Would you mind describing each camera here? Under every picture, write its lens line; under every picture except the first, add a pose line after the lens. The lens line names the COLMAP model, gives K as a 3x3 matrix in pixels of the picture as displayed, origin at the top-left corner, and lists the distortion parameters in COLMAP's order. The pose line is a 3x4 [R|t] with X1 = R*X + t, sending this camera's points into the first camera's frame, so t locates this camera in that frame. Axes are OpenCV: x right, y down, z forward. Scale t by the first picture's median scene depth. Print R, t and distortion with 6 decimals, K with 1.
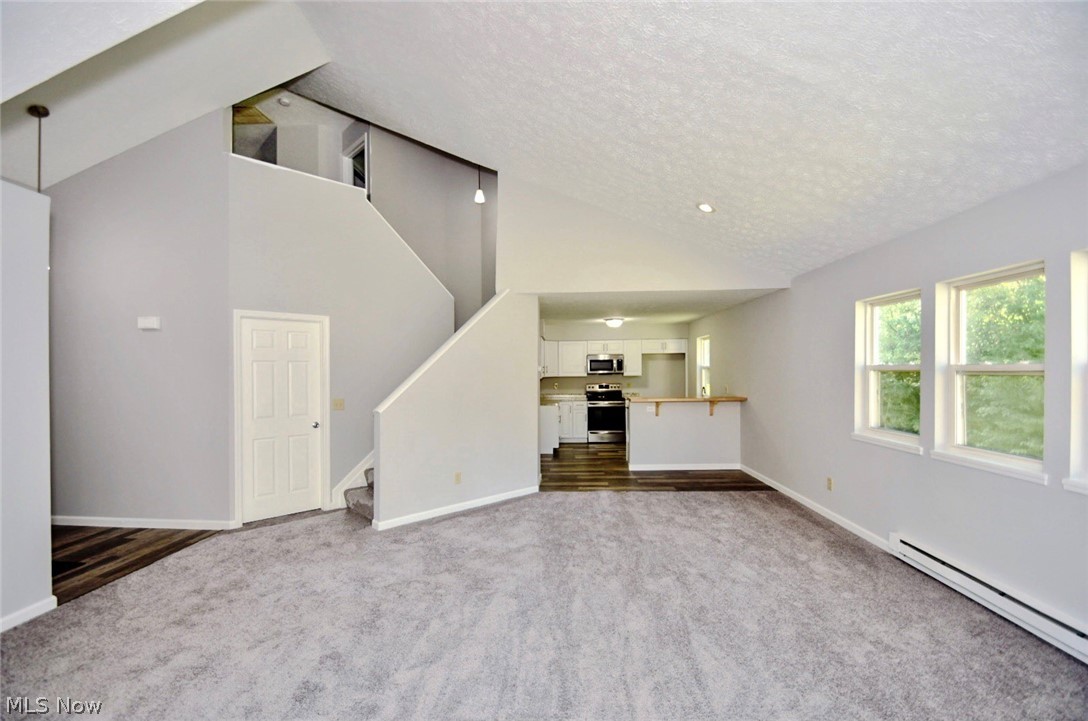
lens RADIAL K [[461.3, 0, 545.6], [0, 461.3, 377.4], [0, 0, 1]] dist [0.001179, -0.011123]
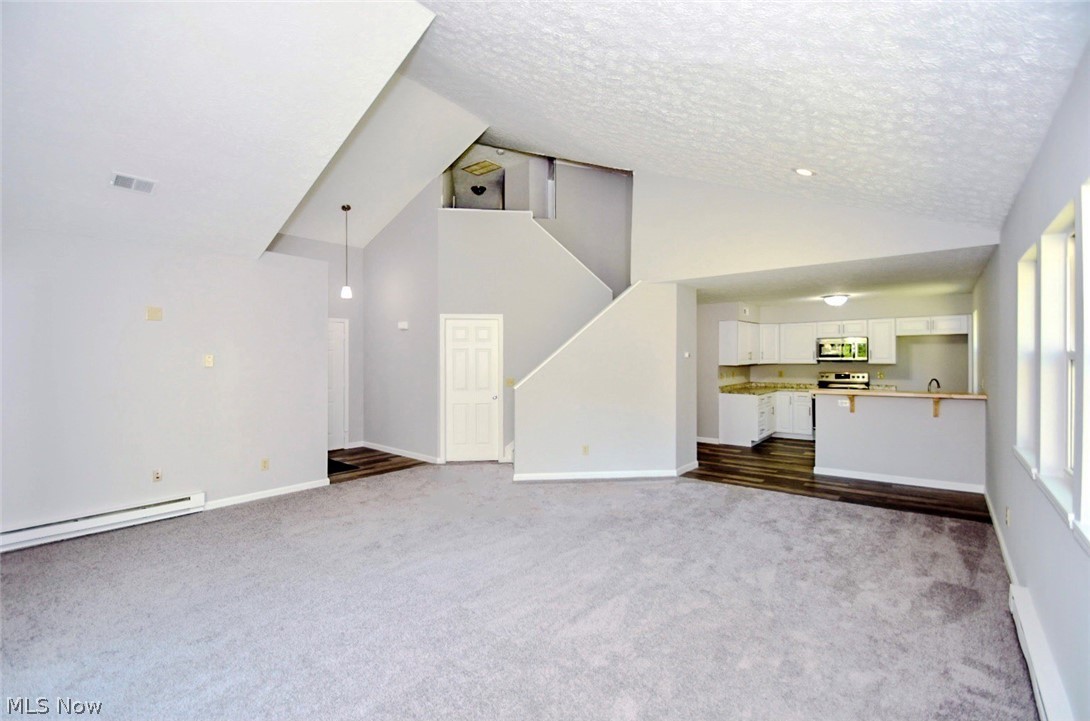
lens RADIAL K [[476.2, 0, 545.0], [0, 476.2, 360.5], [0, 0, 1]] dist [0.000956, -0.017146]
pose [[0.801694, 0.009013, -0.597667, 0.419153], [-0.012129, 0.999926, -0.001190, -0.001819], [0.597611, 0.008203, 0.801744, -0.014977]]
